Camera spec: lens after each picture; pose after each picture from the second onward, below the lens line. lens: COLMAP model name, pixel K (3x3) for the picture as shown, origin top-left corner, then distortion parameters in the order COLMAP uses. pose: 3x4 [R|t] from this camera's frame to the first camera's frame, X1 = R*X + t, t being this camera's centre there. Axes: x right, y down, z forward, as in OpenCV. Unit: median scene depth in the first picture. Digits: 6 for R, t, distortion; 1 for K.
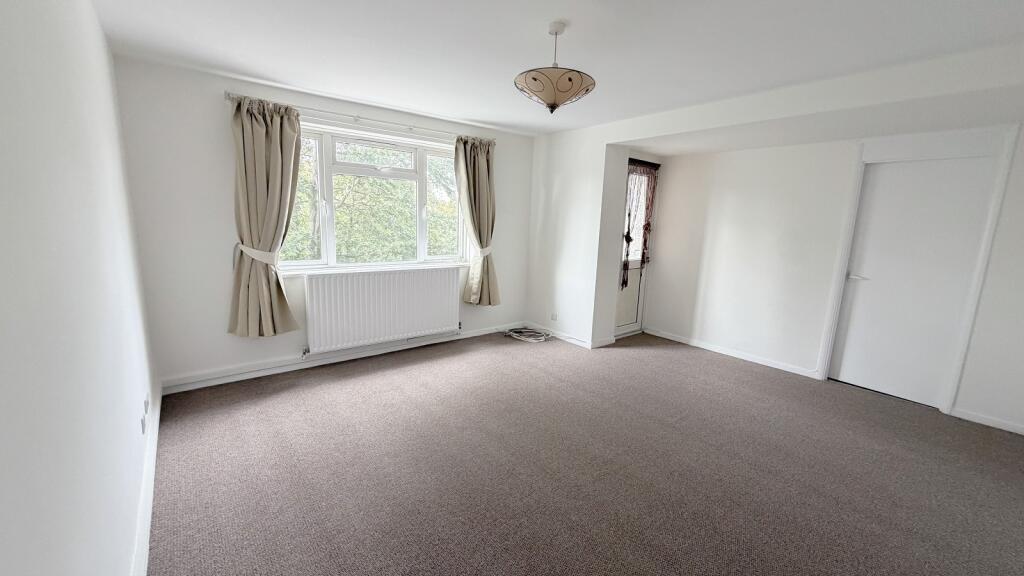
lens RADIAL K [[406.7, 0, 508.3], [0, 406.7, 289.7], [0, 0, 1]] dist [0.000334, 0.000075]
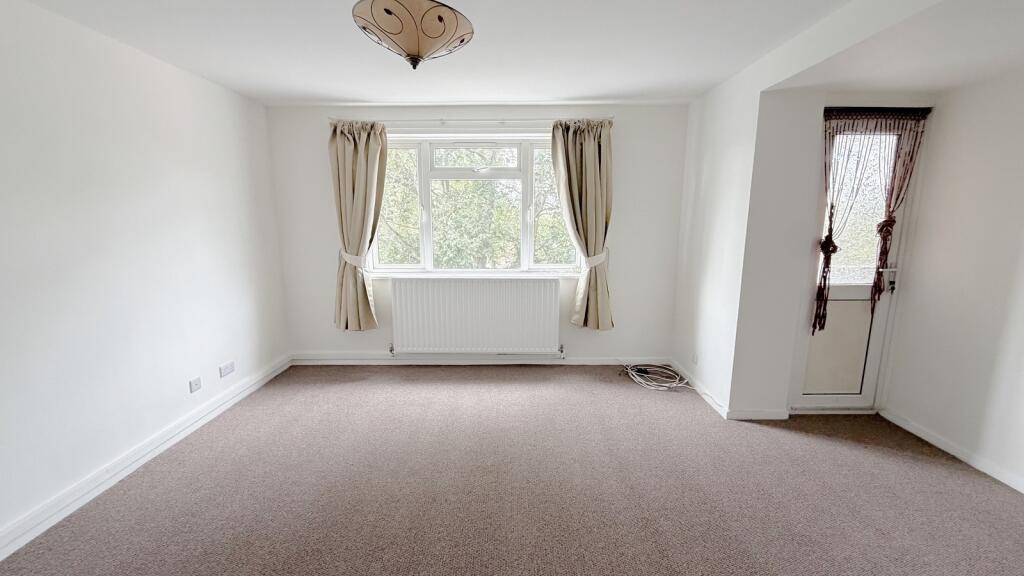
lens RADIAL K [[419.6, 0, 508.4], [0, 419.6, 289.2], [0, 0, 1]] dist [-0.000762, 0.000014]
pose [[0.775875, 0.076471, -0.626235, 0.348329], [-0.084140, 0.996302, 0.017416, -0.042144], [0.625251, 0.039179, 0.779440, 0.274650]]
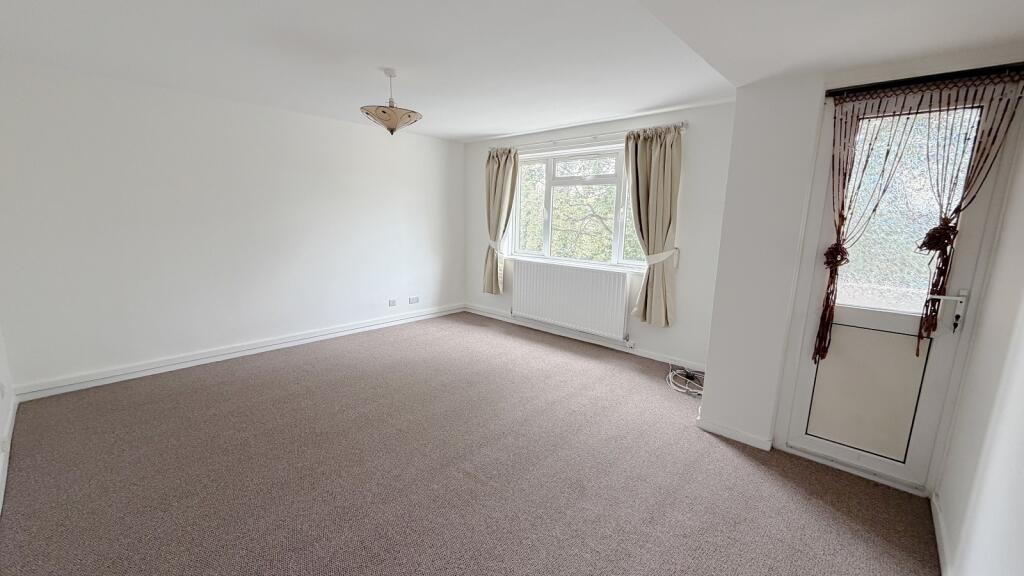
lens RADIAL K [[406.7, 0, 508.3], [0, 406.7, 289.7], [0, 0, 1]] dist [0.000334, 0.000075]
pose [[0.150089, 0.151101, -0.977058, 0.768709], [-0.186802, 0.974786, 0.122054, -0.084345], [0.970865, 0.164197, 0.174531, 0.601928]]
